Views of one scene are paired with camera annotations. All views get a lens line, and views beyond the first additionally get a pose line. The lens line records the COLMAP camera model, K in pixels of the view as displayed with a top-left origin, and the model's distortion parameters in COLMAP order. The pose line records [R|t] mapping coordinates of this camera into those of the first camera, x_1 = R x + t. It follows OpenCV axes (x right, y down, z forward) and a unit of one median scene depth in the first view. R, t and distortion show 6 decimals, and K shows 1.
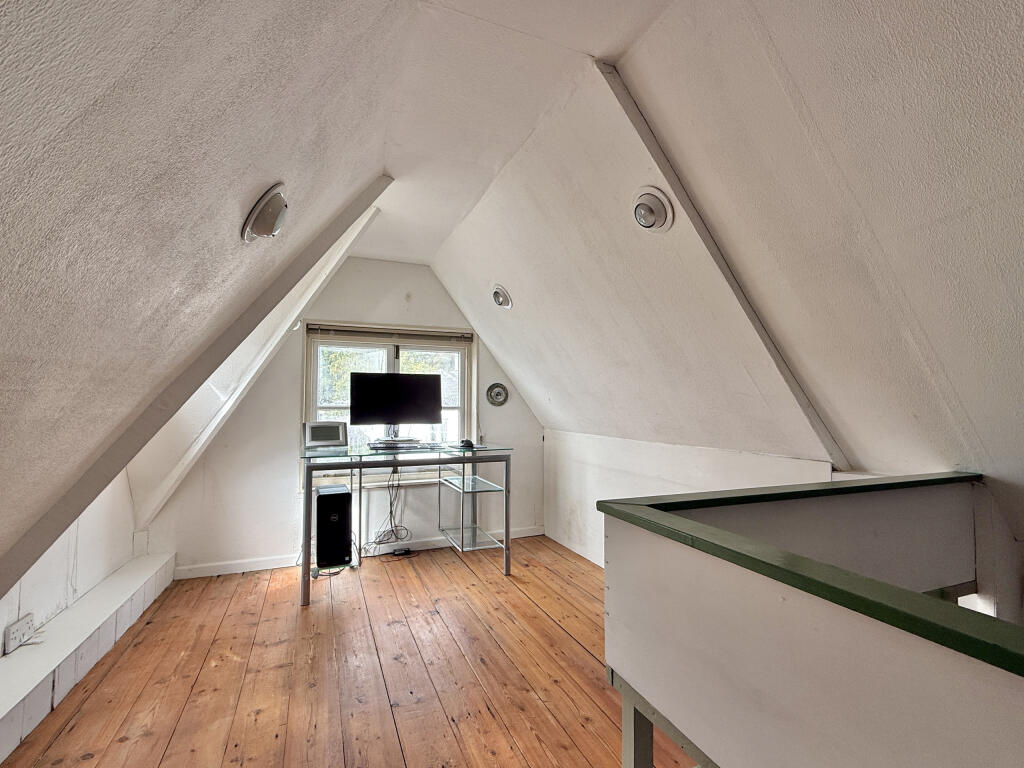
lens RADIAL K [[471.7, 0, 512.0], [0, 471.7, 384.0], [0, 0, 1]] dist [0.000585, -0.000391]
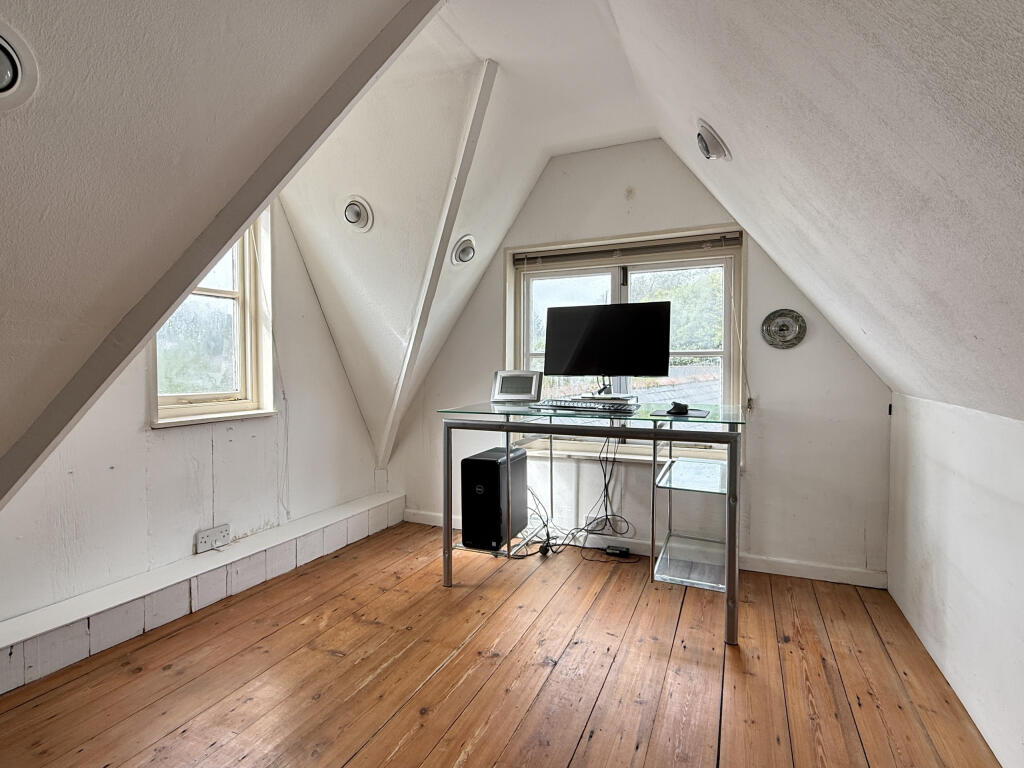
lens RADIAL K [[513.3, 0, 490.4], [0, 513.3, 371.6], [0, 0, 1]] dist [0.001419, 0.000458]
pose [[0.685634, 0.012218, -0.727844, 0.206732], [0.037971, 0.997898, 0.052521, 0.031756], [0.726956, -0.063647, 0.683728, 0.341517]]
